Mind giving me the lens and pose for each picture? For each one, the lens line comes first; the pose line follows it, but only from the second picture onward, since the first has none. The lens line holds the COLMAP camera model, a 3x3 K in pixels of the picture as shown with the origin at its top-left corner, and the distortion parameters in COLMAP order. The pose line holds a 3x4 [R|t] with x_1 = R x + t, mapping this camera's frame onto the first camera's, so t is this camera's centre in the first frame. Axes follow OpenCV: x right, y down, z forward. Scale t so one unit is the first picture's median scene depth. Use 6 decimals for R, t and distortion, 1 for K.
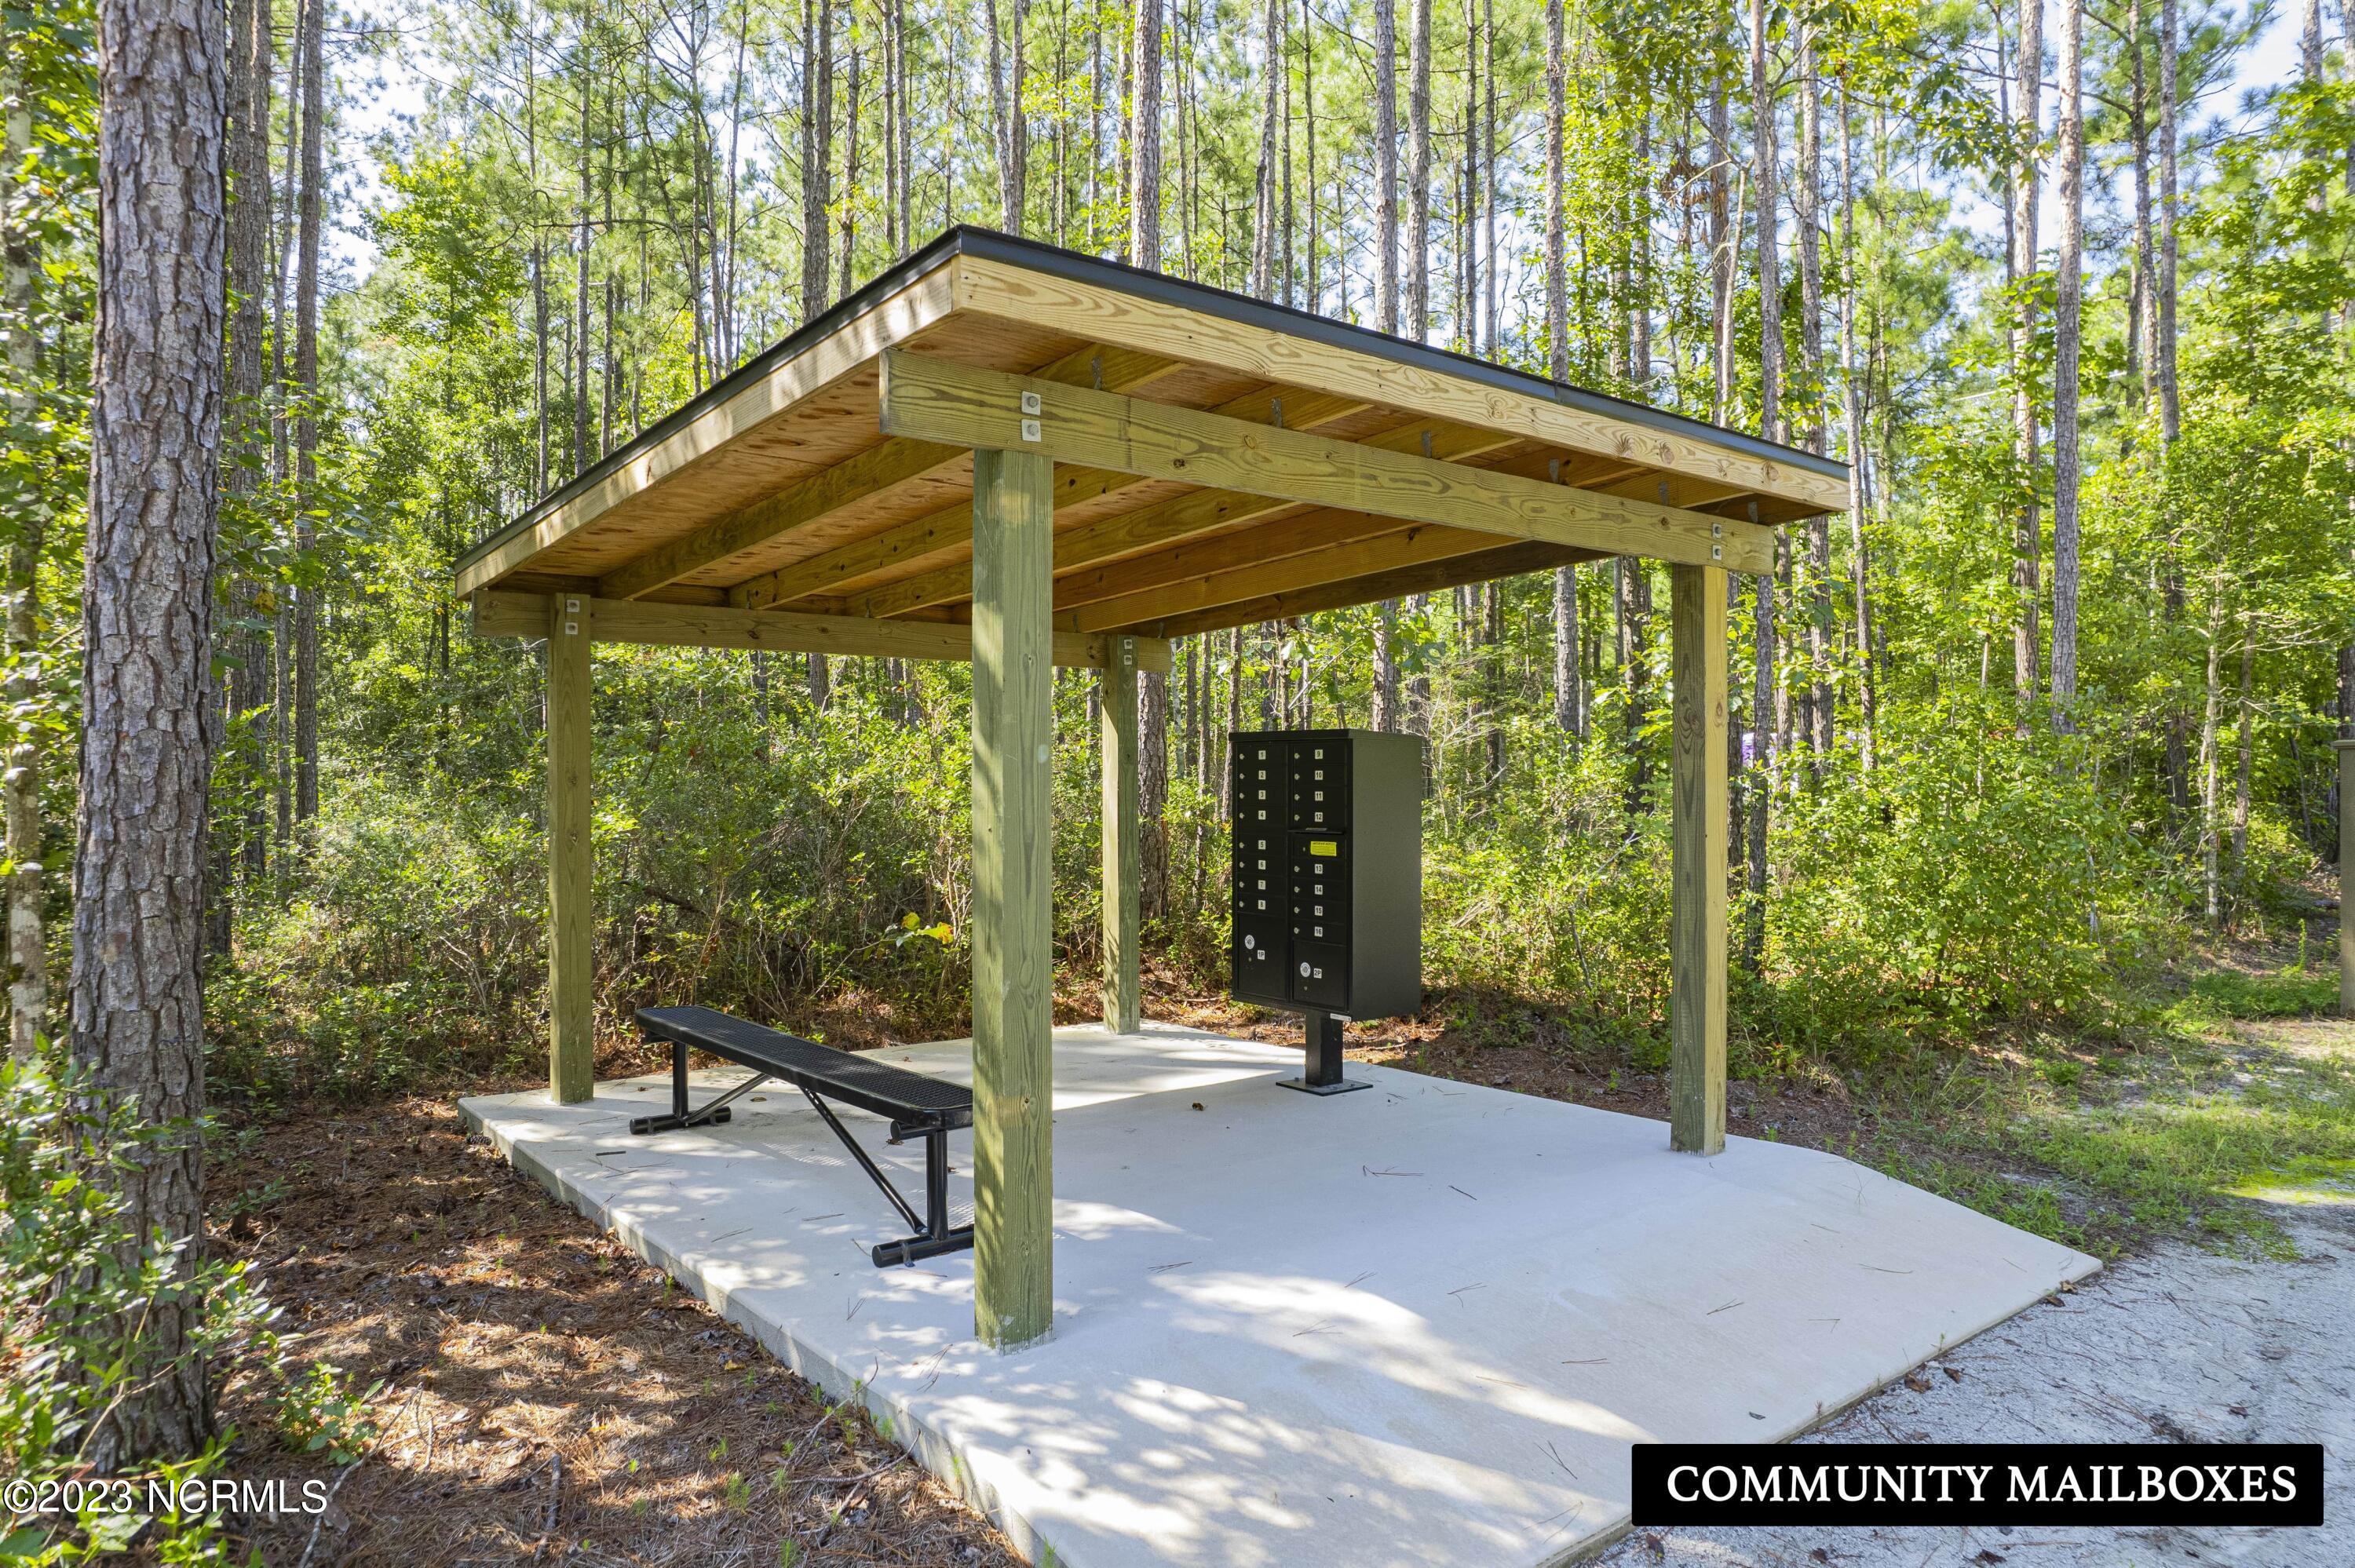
lens RADIAL K [[1508.9, 0, 1184.6], [0, 1508.9, 793.7], [0, 0, 1]] dist [-0.080162, 0.071603]
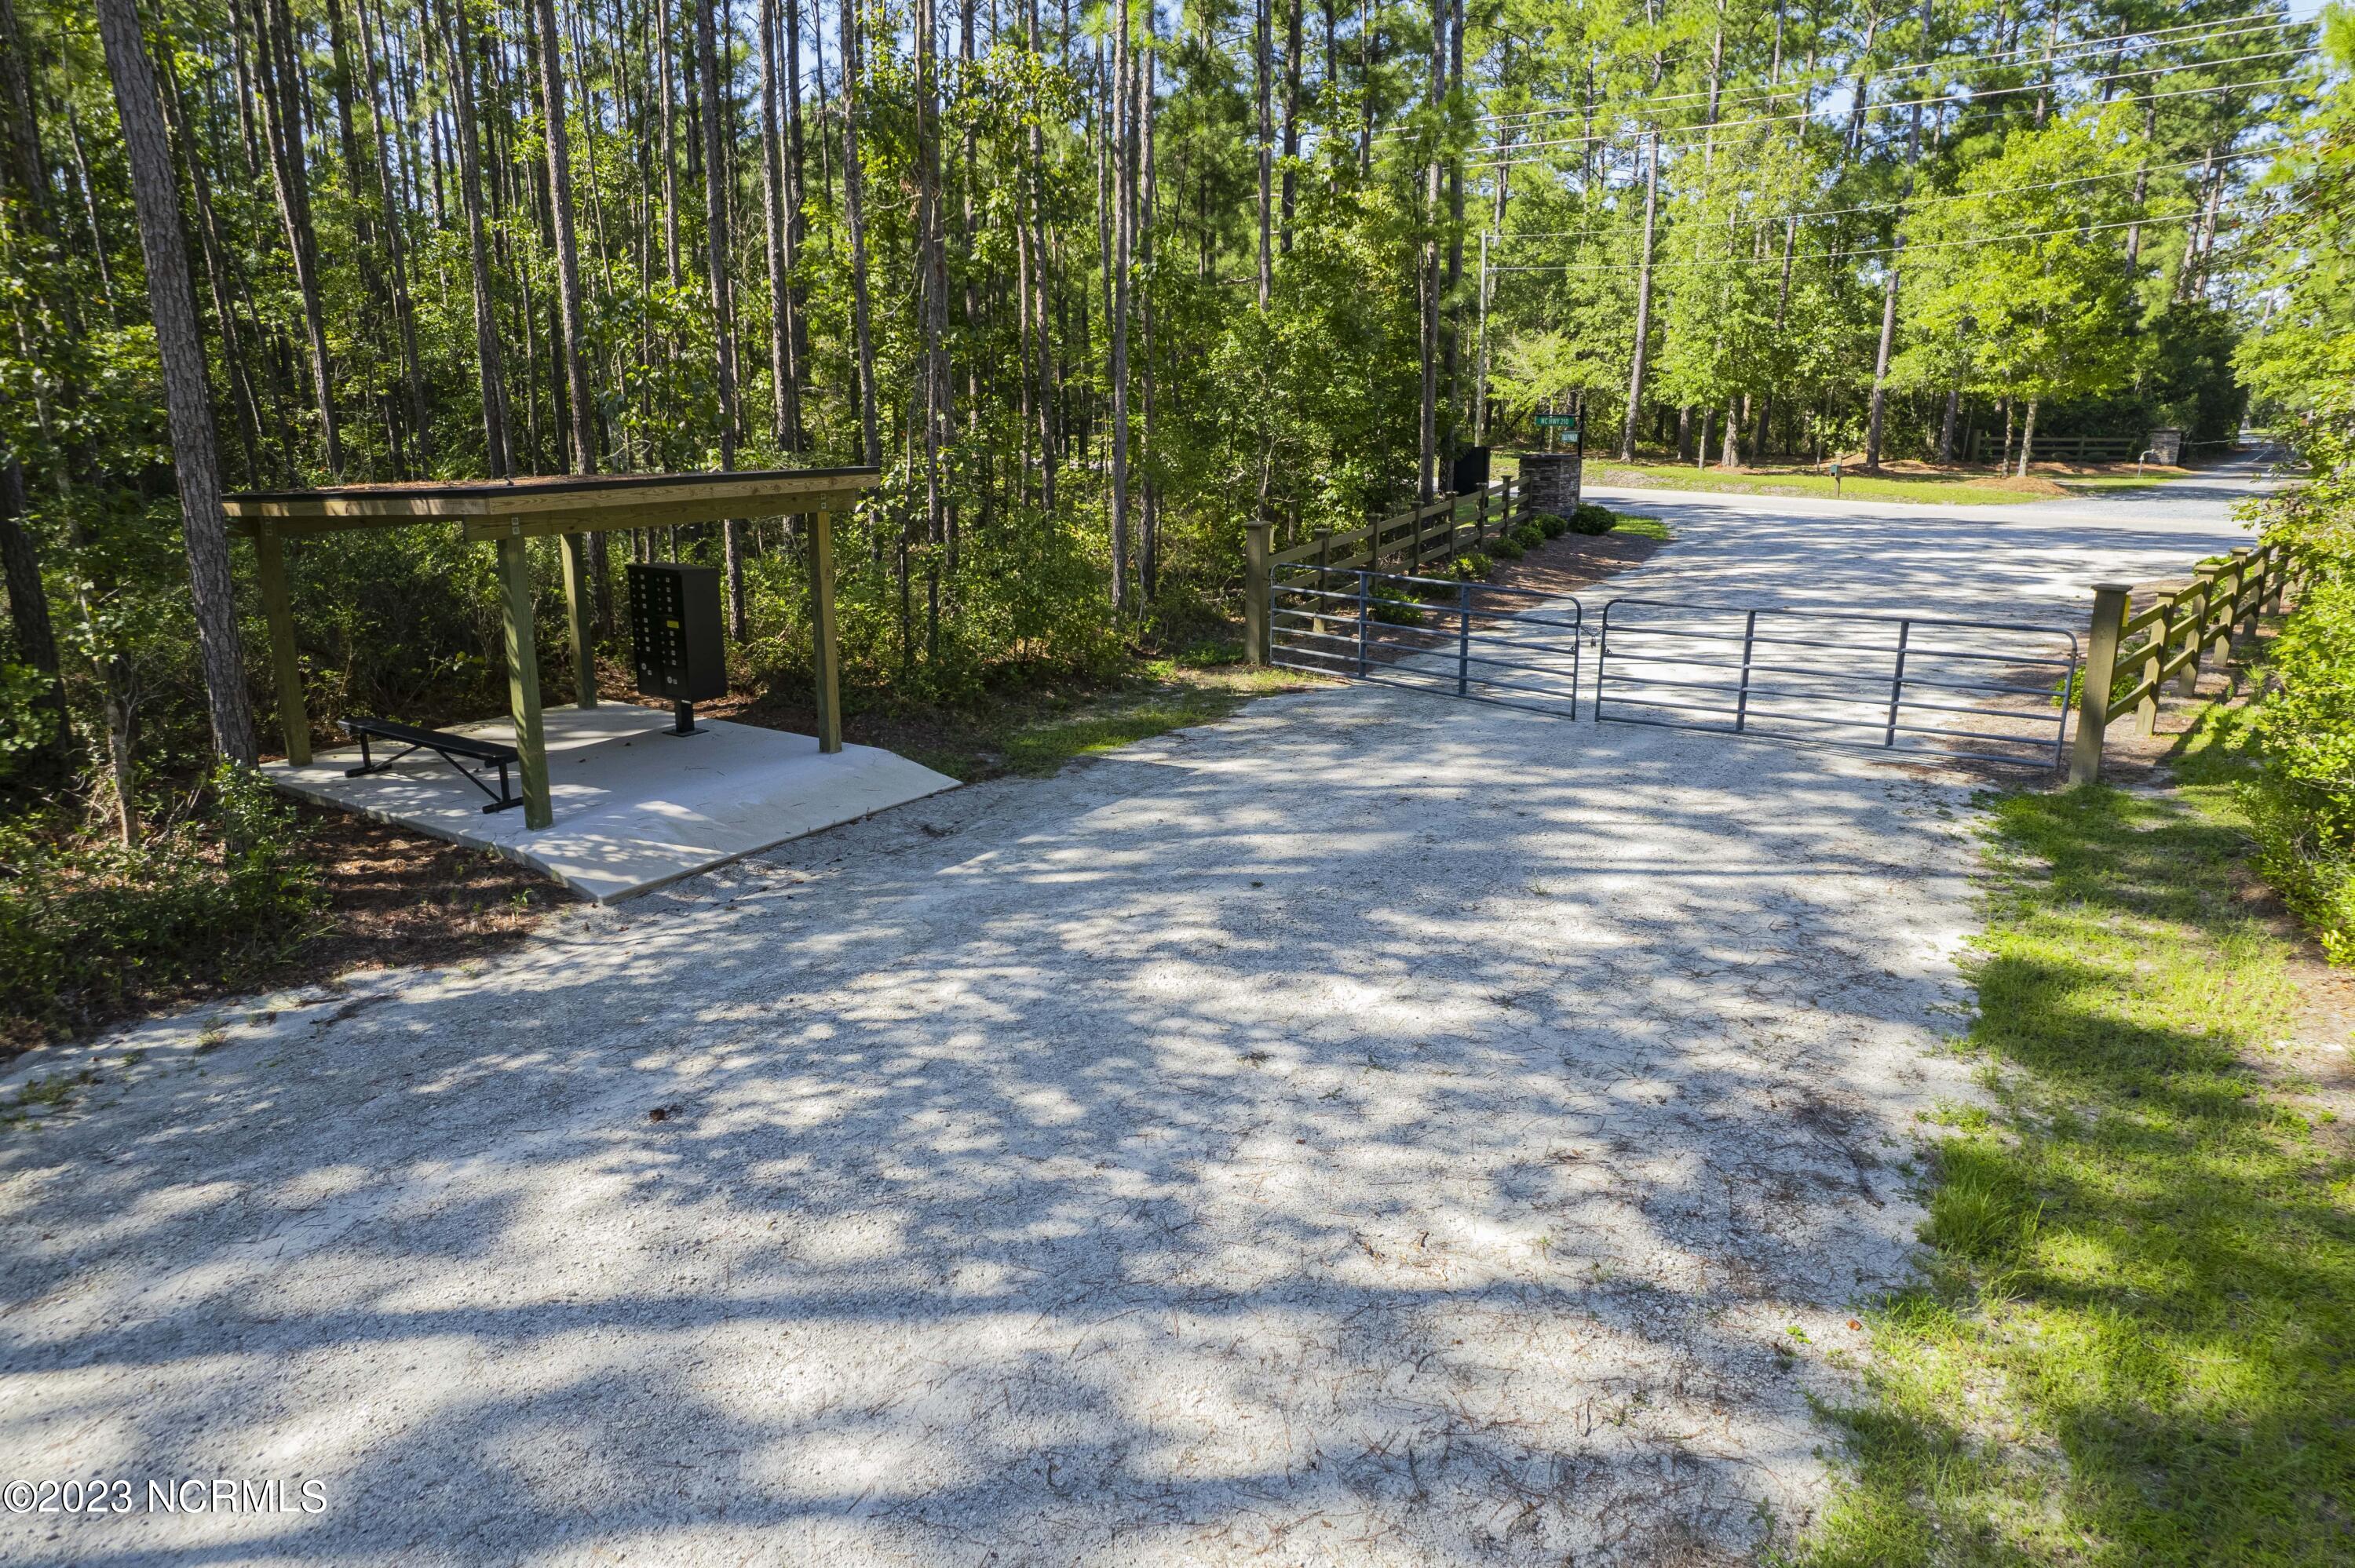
lens RADIAL K [[1486.1, 0, 1168.7], [0, 1486.1, 786.0], [0, 0, 1]] dist [-0.075728, 0.067177]
pose [[0.953696, -0.075312, 0.291190, 0.188014], [0.000043, 0.968177, 0.250265, -0.362701], [-0.300772, -0.238664, 0.923350, -1.650327]]
